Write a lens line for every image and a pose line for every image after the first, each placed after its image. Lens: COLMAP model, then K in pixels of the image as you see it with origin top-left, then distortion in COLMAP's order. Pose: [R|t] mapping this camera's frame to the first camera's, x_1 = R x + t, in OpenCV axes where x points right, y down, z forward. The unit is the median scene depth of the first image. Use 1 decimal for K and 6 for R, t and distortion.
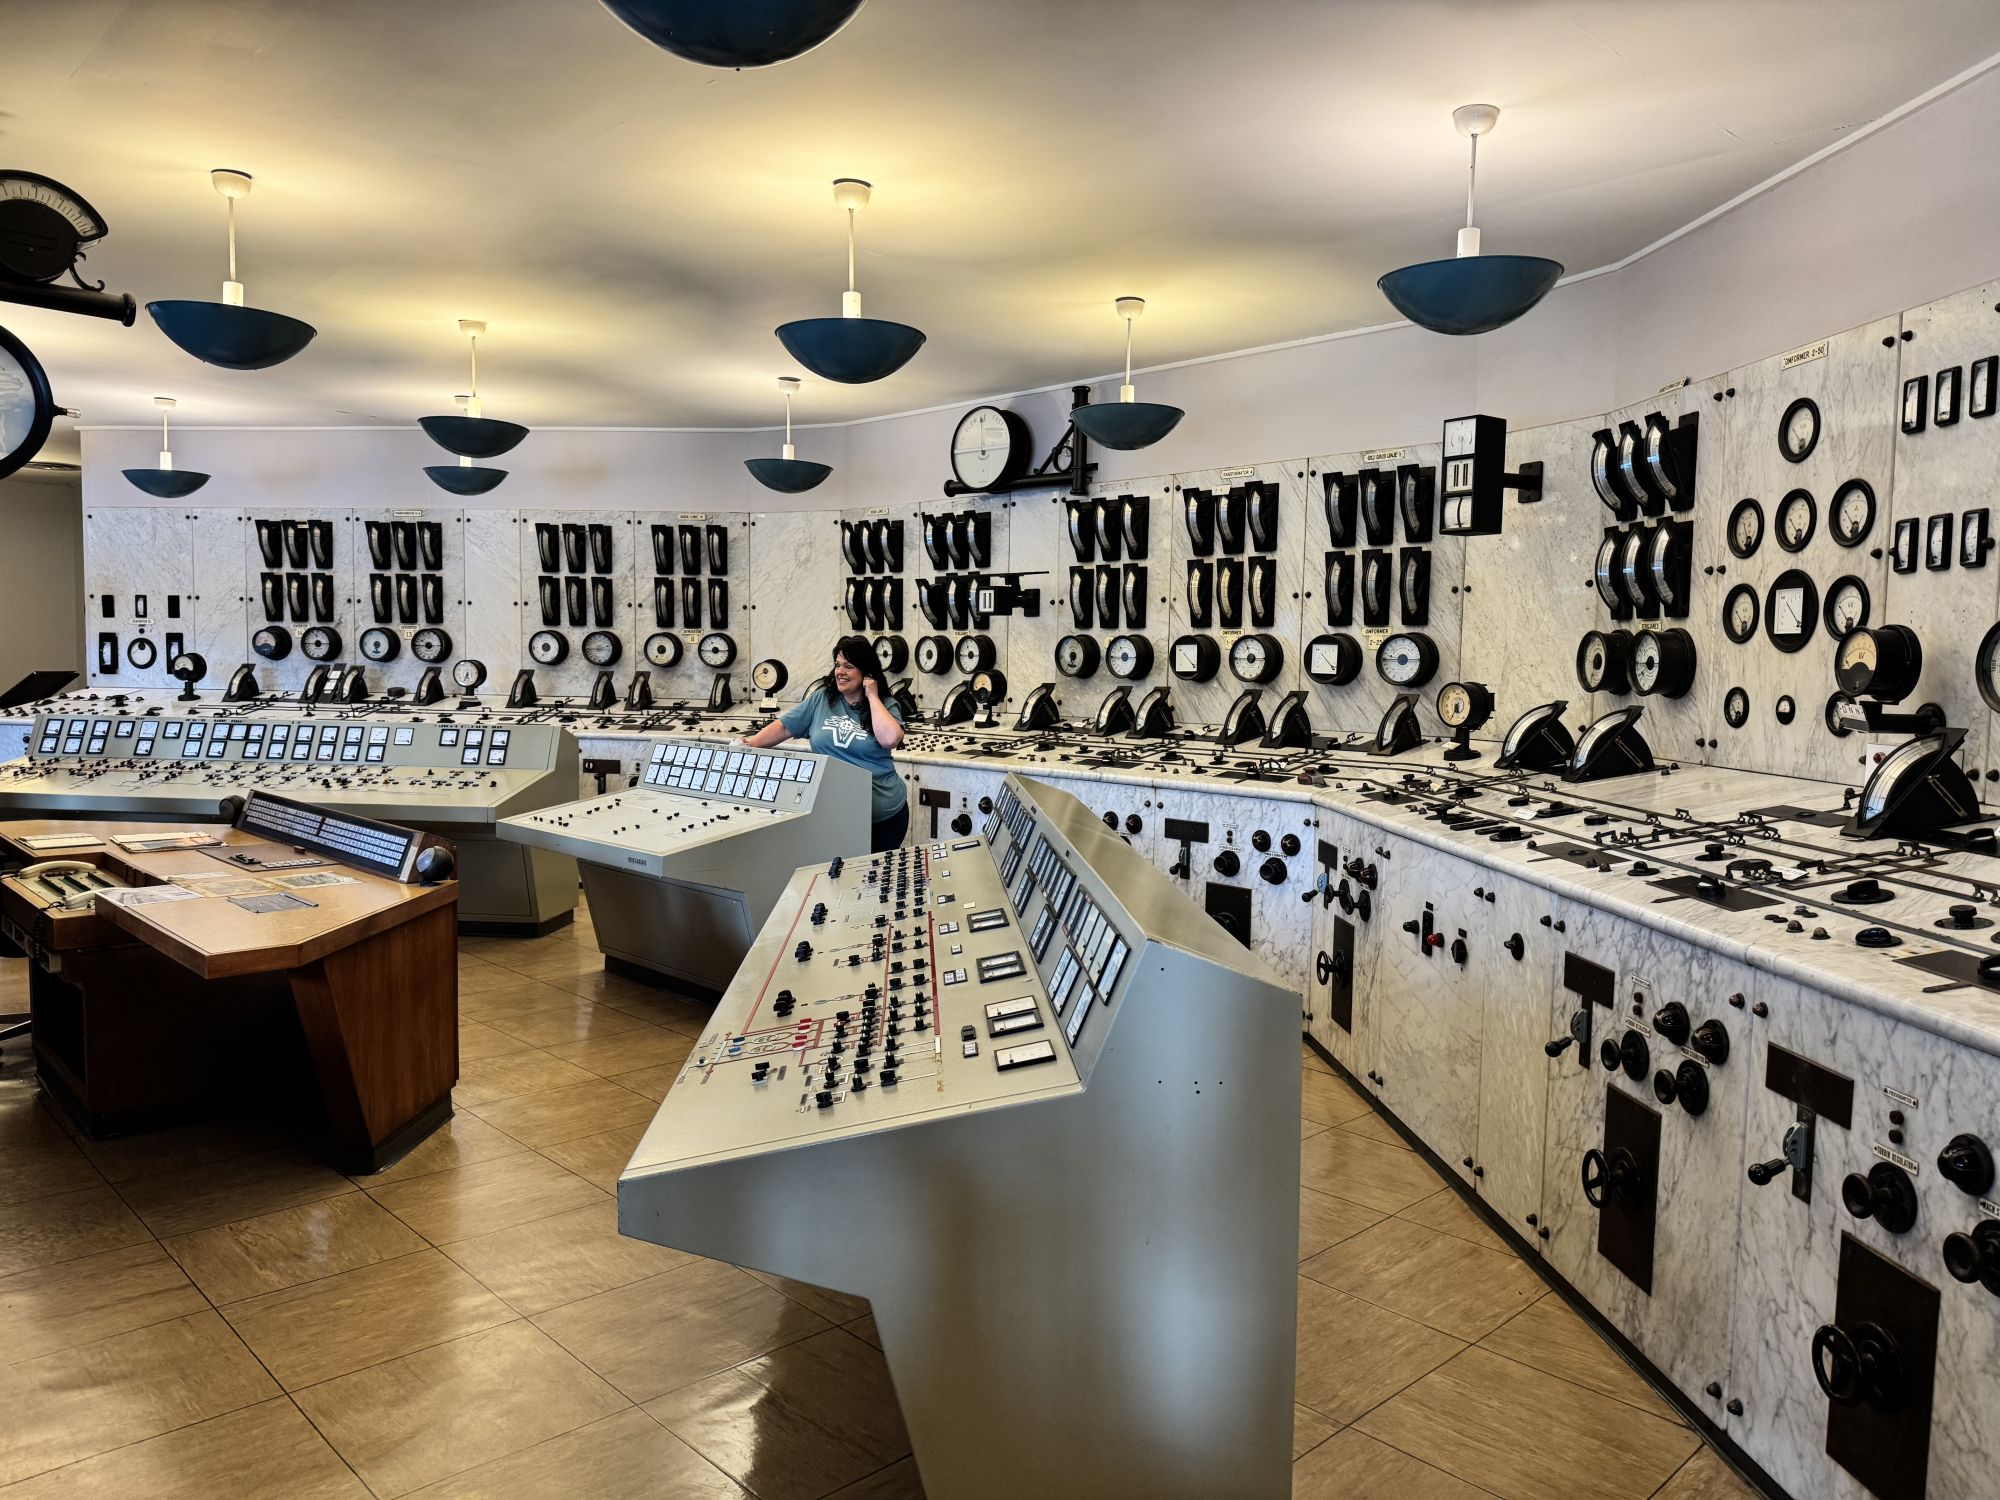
lens RADIAL K [[1381.5, 0, 983.8], [0, 1381.5, 762.5], [0, 0, 1]] dist [0.082575, -0.033485]
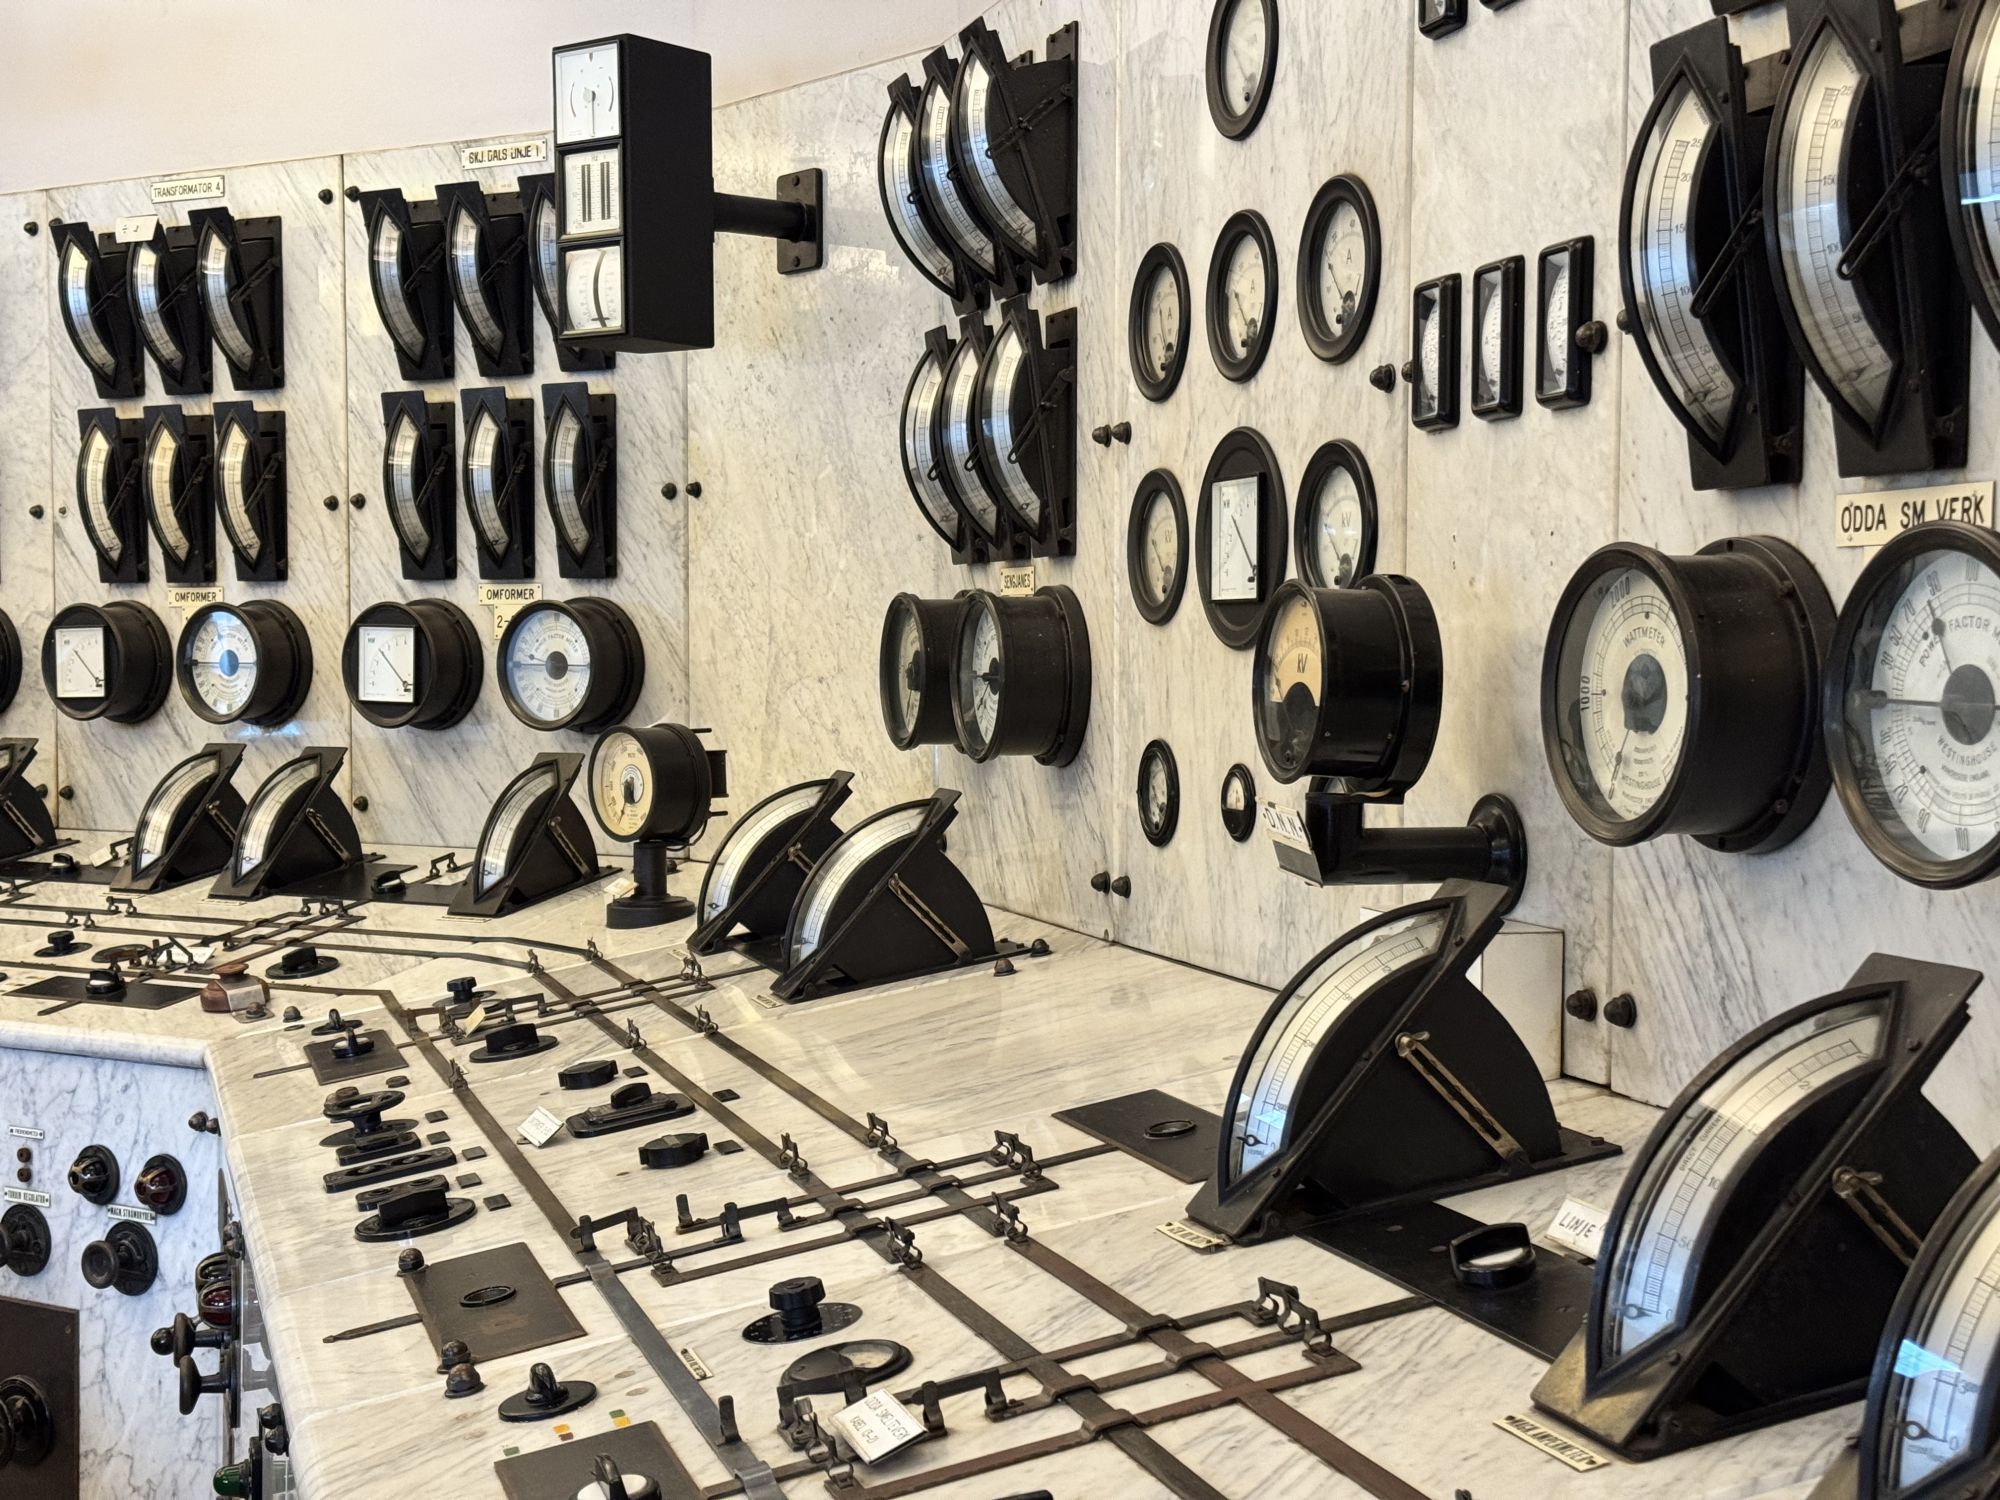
lens RADIAL K [[2734.0, 0, 925.6], [0, 2734.0, 746.7], [0, 0, 1]] dist [0.208352, 0.000000]
pose [[0.970134, -0.022009, 0.241570, 0.203329], [0.031428, 0.998886, -0.035204, -0.018926], [-0.240526, 0.041745, 0.969745, 0.207354]]
